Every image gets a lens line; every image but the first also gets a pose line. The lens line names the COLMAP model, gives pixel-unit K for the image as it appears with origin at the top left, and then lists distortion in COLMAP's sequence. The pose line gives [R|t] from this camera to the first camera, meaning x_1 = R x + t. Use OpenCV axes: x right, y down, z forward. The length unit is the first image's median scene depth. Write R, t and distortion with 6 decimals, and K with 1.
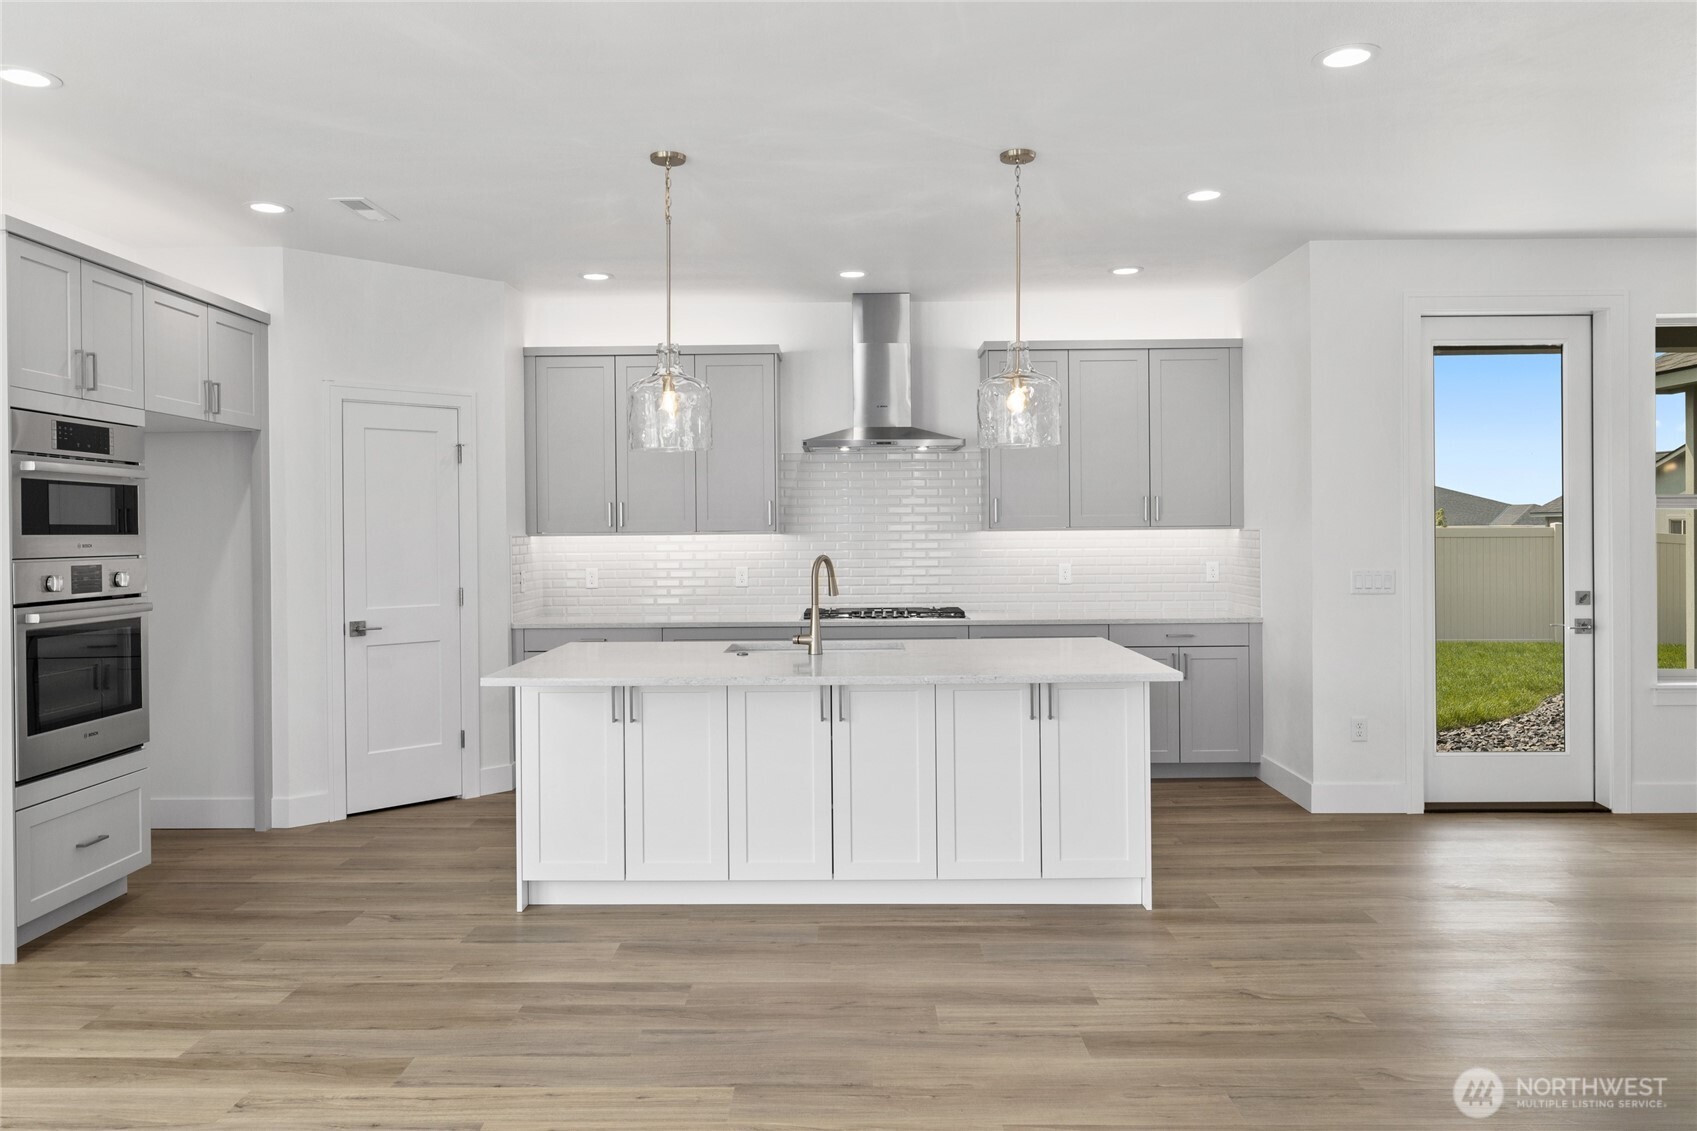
lens RADIAL K [[1189.5, 0, 845.5], [0, 1189.5, 533.1], [0, 0, 1]] dist [-0.001446, -0.001773]
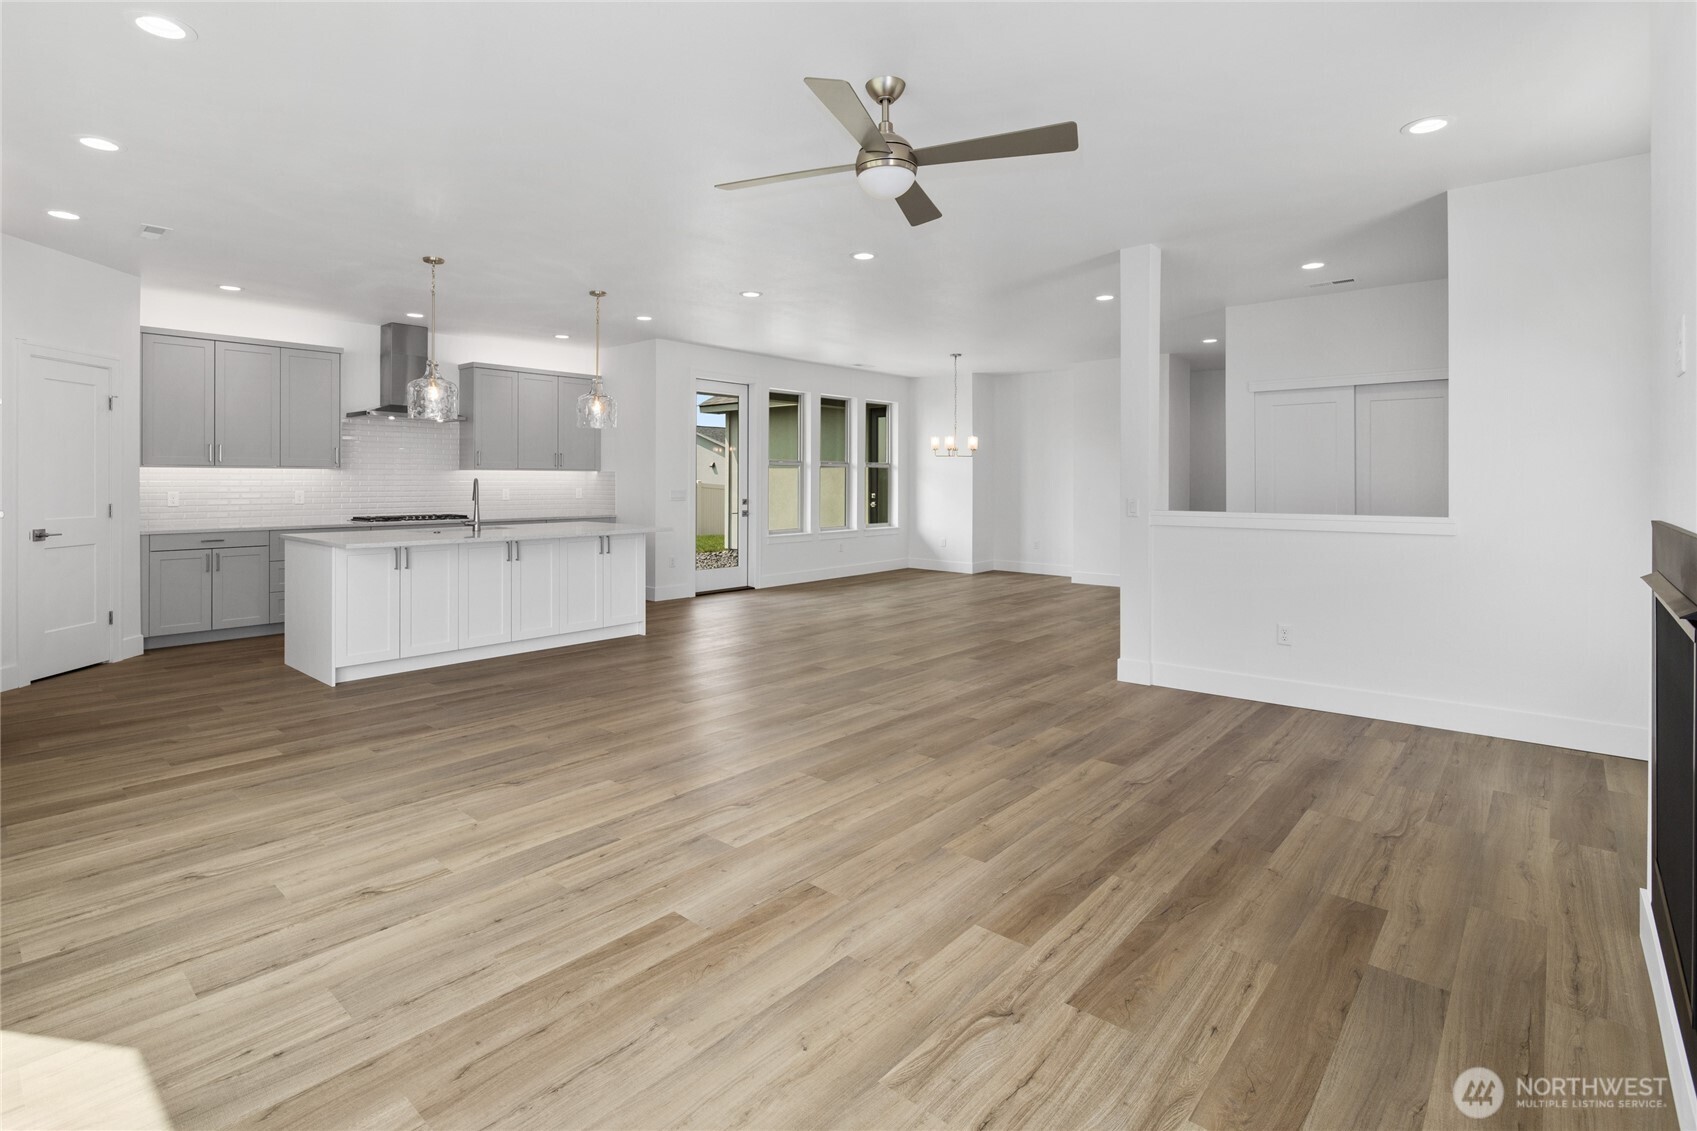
lens RADIAL K [[813.4, 0, 828.8], [0, 813.4, 483.5], [0, 0, 1]] dist [-0.002710, -0.000368]
pose [[0.655436, 0.007557, 0.755213, -0.694372], [-0.006661, 0.999969, -0.004225, 0.031237], [-0.755221, -0.002261, 0.655466, -0.285544]]
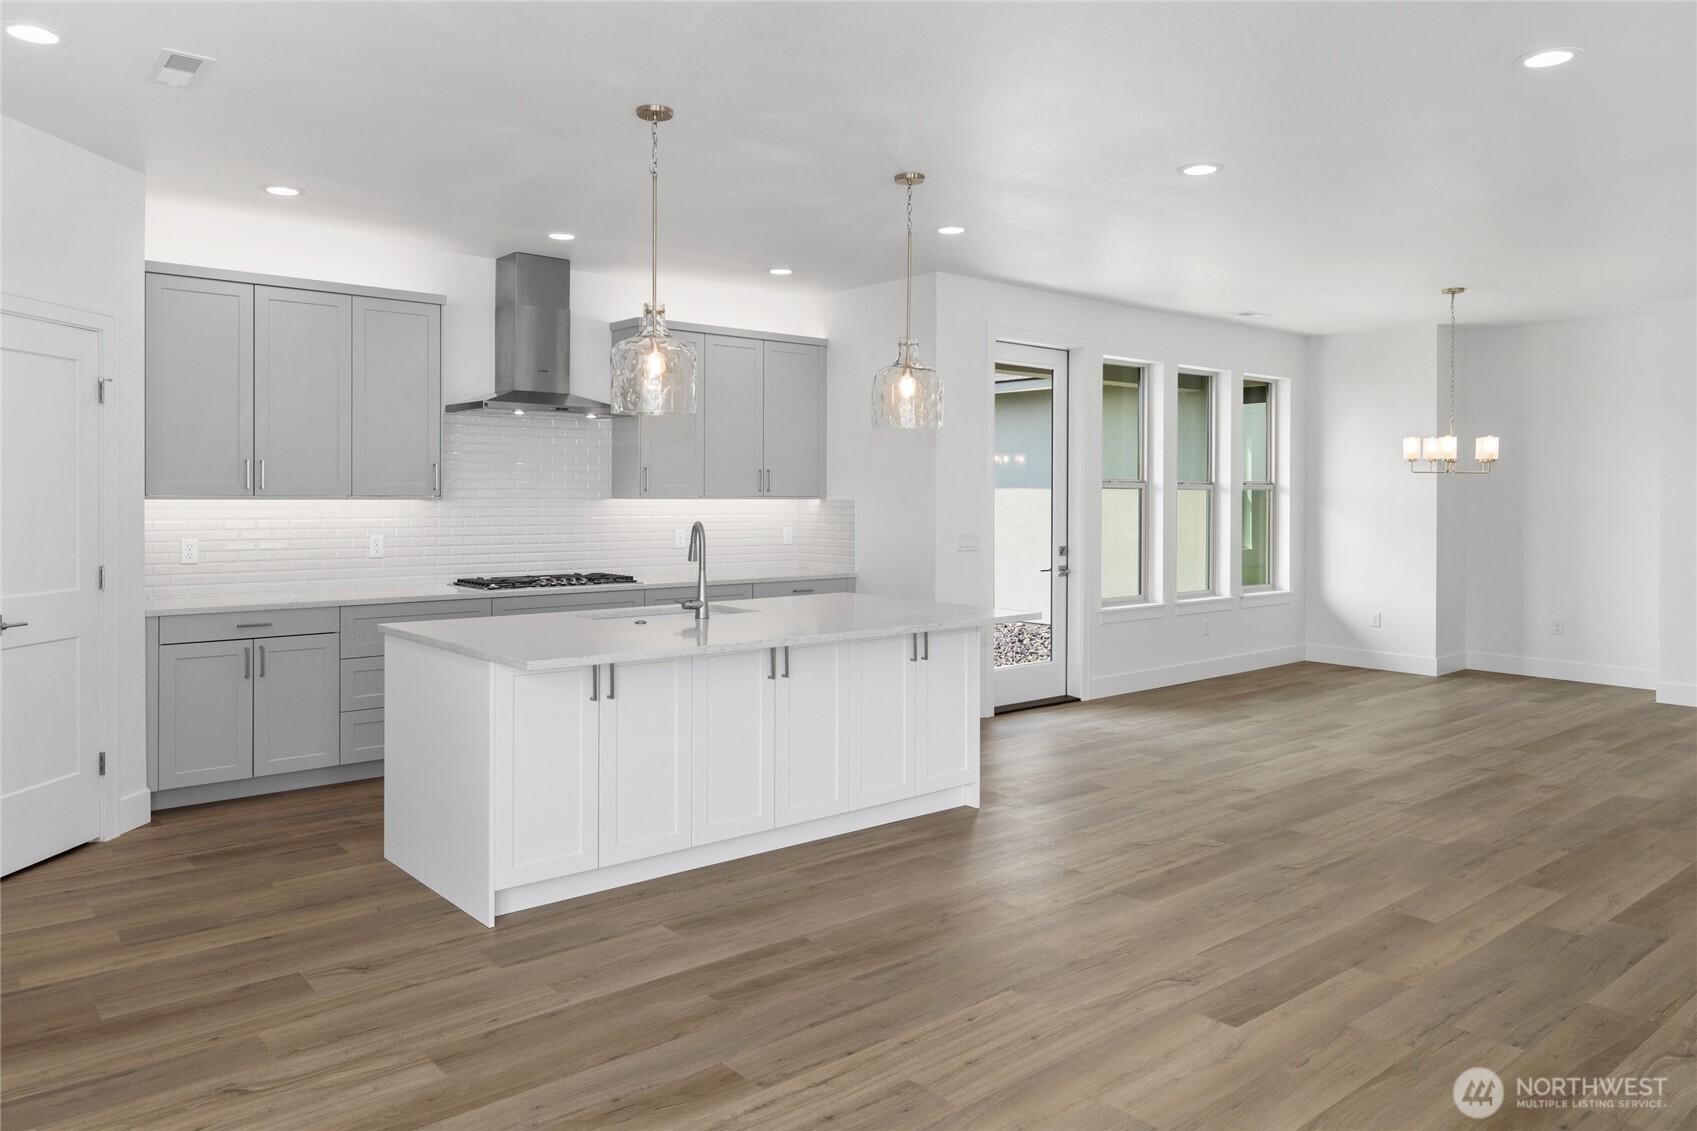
lens RADIAL K [[1156.7, 0, 824.3], [0, 1156.7, 504.8], [0, 0, 1]] dist [-0.000200, -0.000798]
pose [[0.758874, 0.007057, 0.651199, -0.655611], [-0.009319, 0.999957, 0.000023, 0.003240], [-0.651171, -0.006086, 0.758907, 0.194262]]
